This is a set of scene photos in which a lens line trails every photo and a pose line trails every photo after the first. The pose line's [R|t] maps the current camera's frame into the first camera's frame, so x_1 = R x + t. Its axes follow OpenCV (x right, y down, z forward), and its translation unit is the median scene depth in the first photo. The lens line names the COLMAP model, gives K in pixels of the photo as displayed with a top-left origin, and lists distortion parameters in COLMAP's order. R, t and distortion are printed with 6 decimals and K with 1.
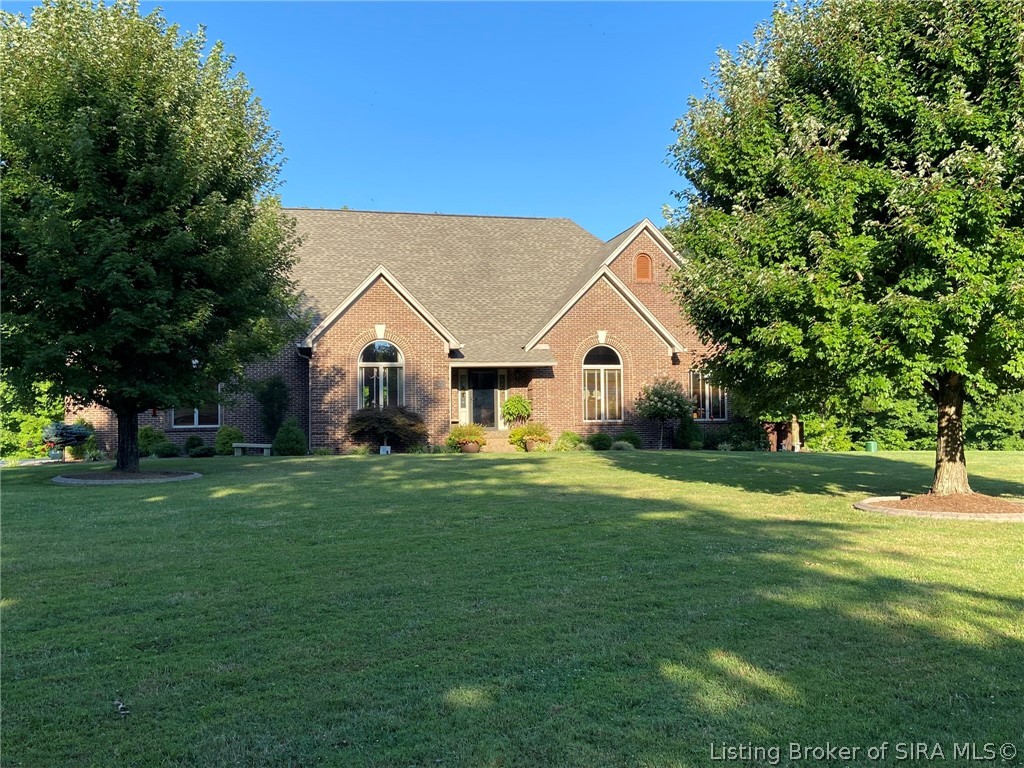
lens RADIAL K [[961.1, 0, 512.0], [0, 961.1, 384.0], [0, 0, 1]] dist [0.004675, 0.001091]
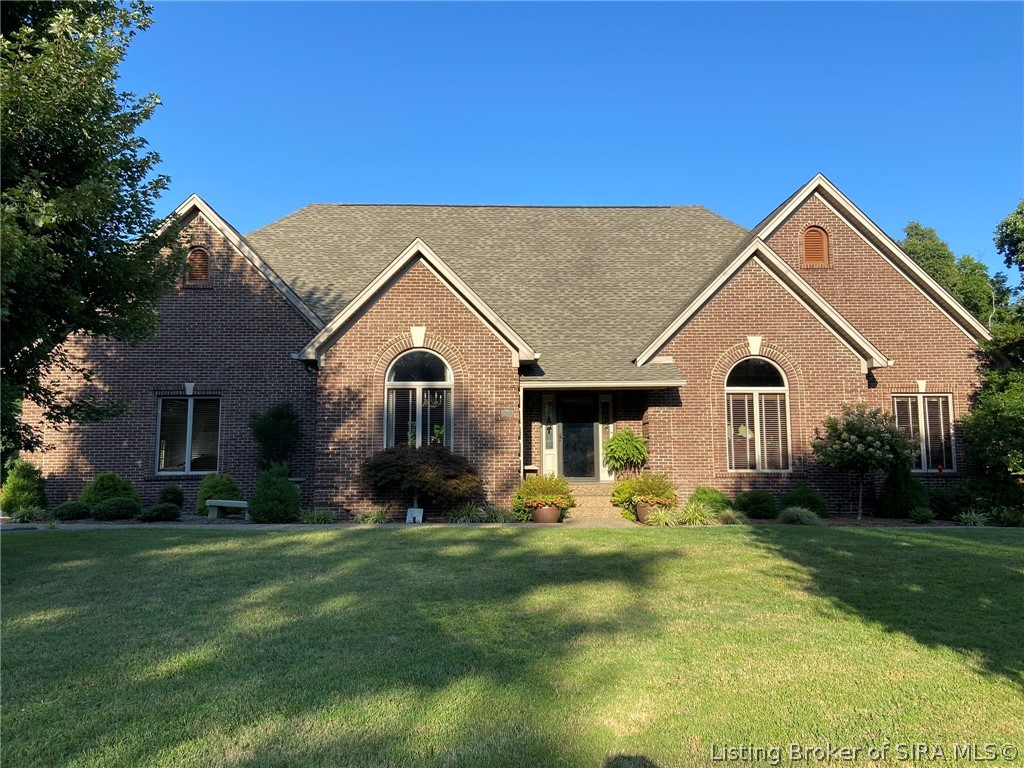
lens RADIAL K [[749.8, 0, 512.0], [0, 749.8, 384.0], [0, 0, 1]] dist [0.071513, -0.002557]
pose [[0.983175, -0.009286, -0.182429, 0.023125], [-0.001054, 0.998402, -0.056499, 0.008236], [0.182662, 0.055741, 0.981594, 0.455229]]
